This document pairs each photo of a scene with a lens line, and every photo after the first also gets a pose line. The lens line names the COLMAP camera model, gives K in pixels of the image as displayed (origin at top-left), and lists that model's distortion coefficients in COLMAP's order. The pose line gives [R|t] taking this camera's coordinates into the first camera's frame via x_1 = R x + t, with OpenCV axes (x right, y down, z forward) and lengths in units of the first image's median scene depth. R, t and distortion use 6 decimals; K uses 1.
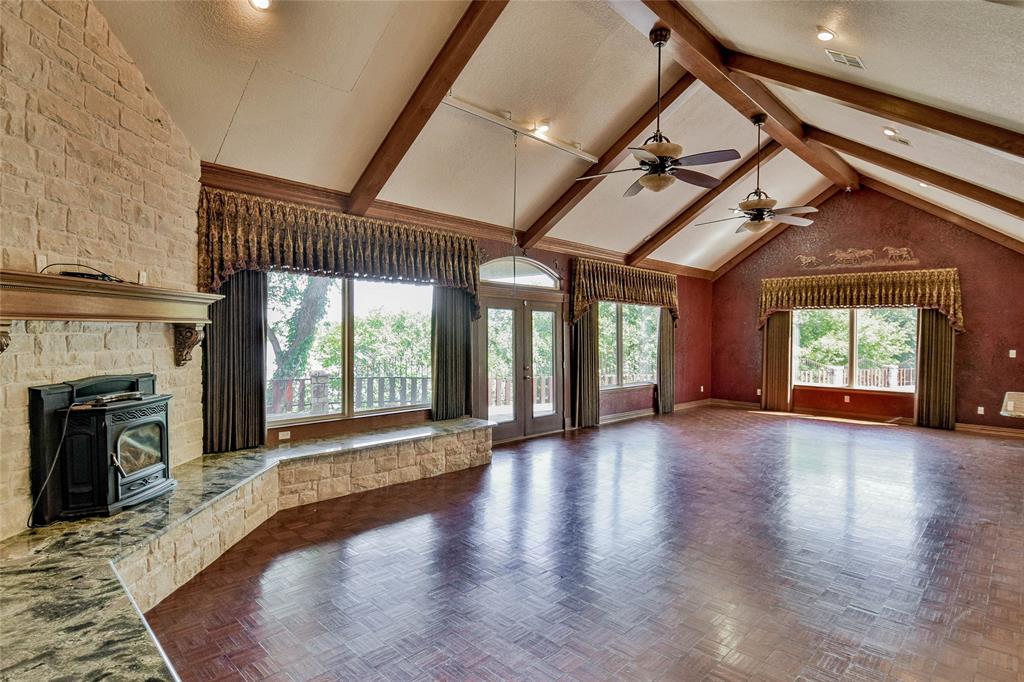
lens RADIAL K [[517.6, 0, 511.6], [0, 517.6, 336.2], [0, 0, 1]] dist [-0.000055, -0.024721]
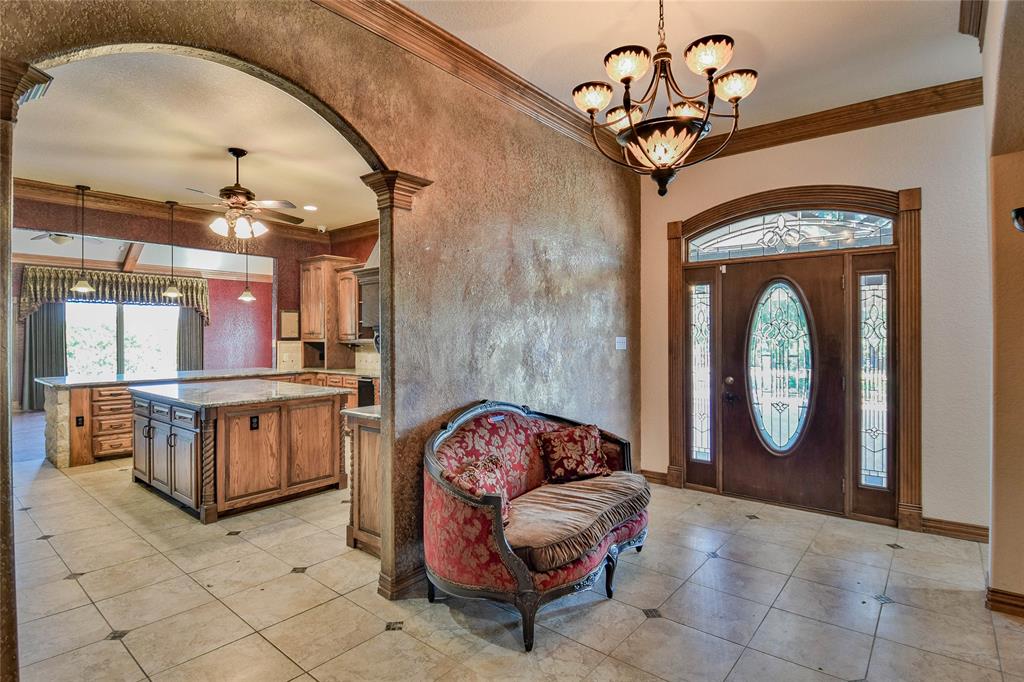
lens RADIAL K [[517.6, 0, 511.6], [0, 517.6, 336.2], [0, 0, 1]] dist [-0.000055, -0.024721]
pose [[0.996040, -0.018792, 0.086902, 1.000560], [0.019419, 0.999791, -0.006382, 0.033080], [-0.086764, 0.008045, 0.996196, -0.220682]]
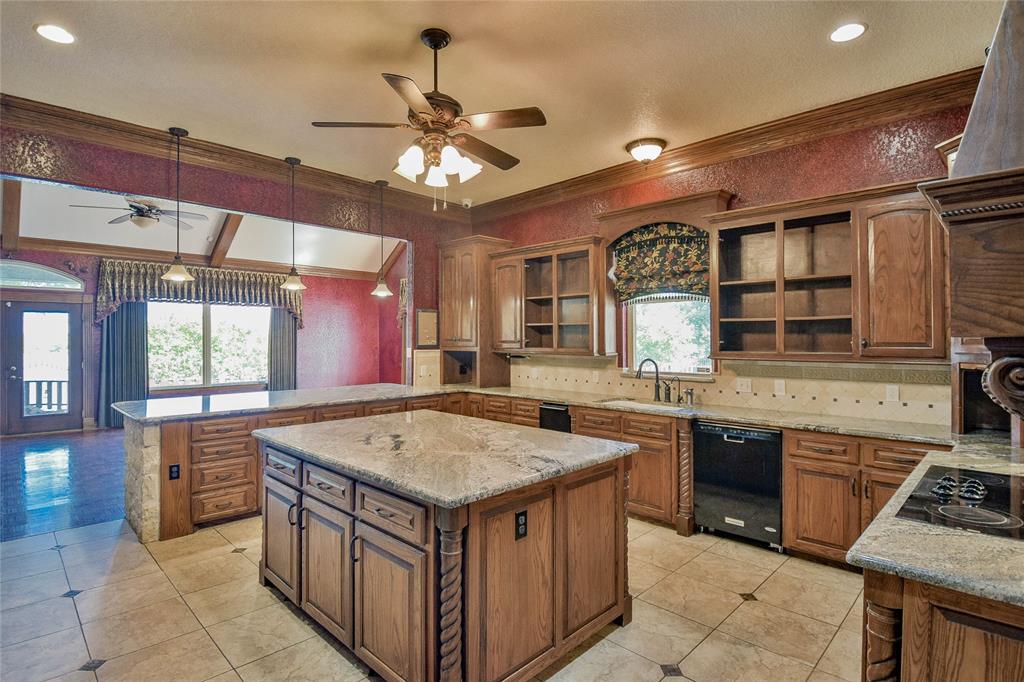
lens RADIAL K [[517.6, 0, 511.6], [0, 517.6, 336.2], [0, 0, 1]] dist [-0.000055, -0.024721]
pose [[0.999841, -0.015992, -0.007848, 0.822982], [0.015884, 0.999780, -0.013711, 0.022177], [0.008065, 0.013585, 0.999875, 0.008043]]
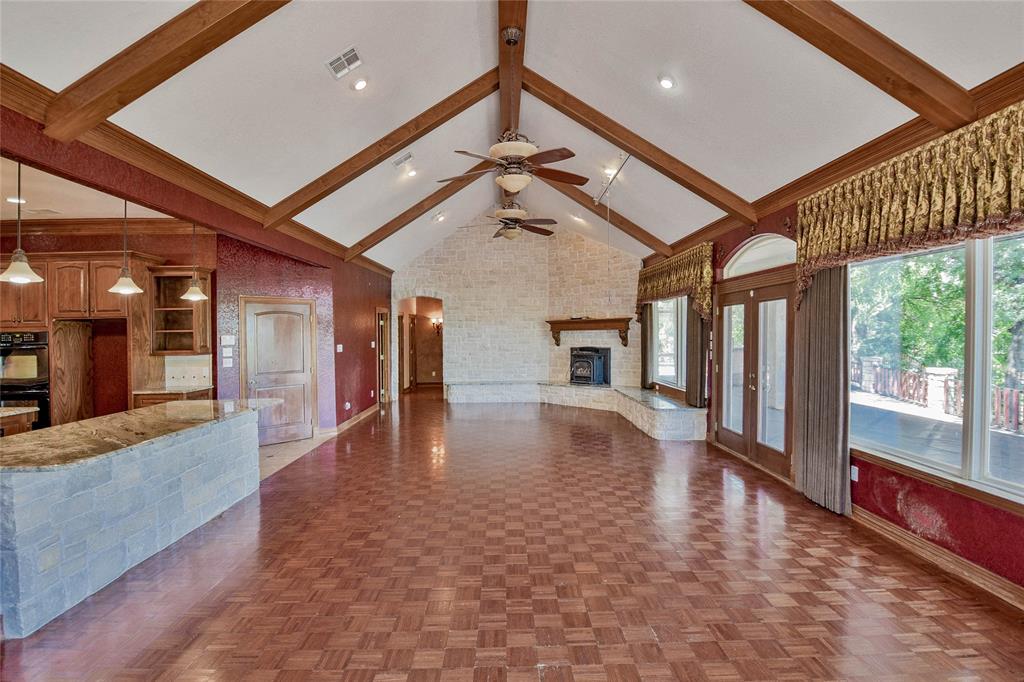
lens RADIAL K [[517.6, 0, 511.6], [0, 517.6, 336.2], [0, 0, 1]] dist [-0.000055, -0.024721]
pose [[-0.709874, -0.001183, -0.704327, 0.675535], [-0.004553, 0.999985, 0.002909, -0.000798], [0.704314, 0.005272, -0.709869, 1.045742]]
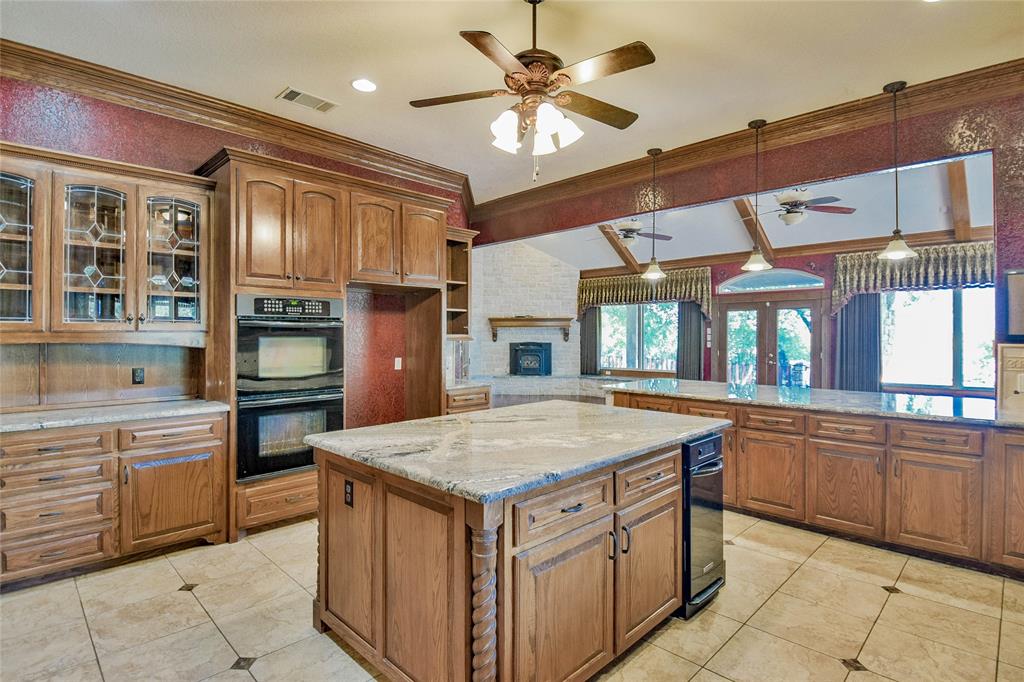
lens RADIAL K [[517.6, 0, 511.6], [0, 517.6, 336.2], [0, 0, 1]] dist [-0.000055, -0.024721]
pose [[-0.010638, -0.016146, -0.999813, 1.051384], [-0.008660, 0.999834, -0.016054, 0.032408], [0.999906, 0.008488, -0.010776, 0.308797]]
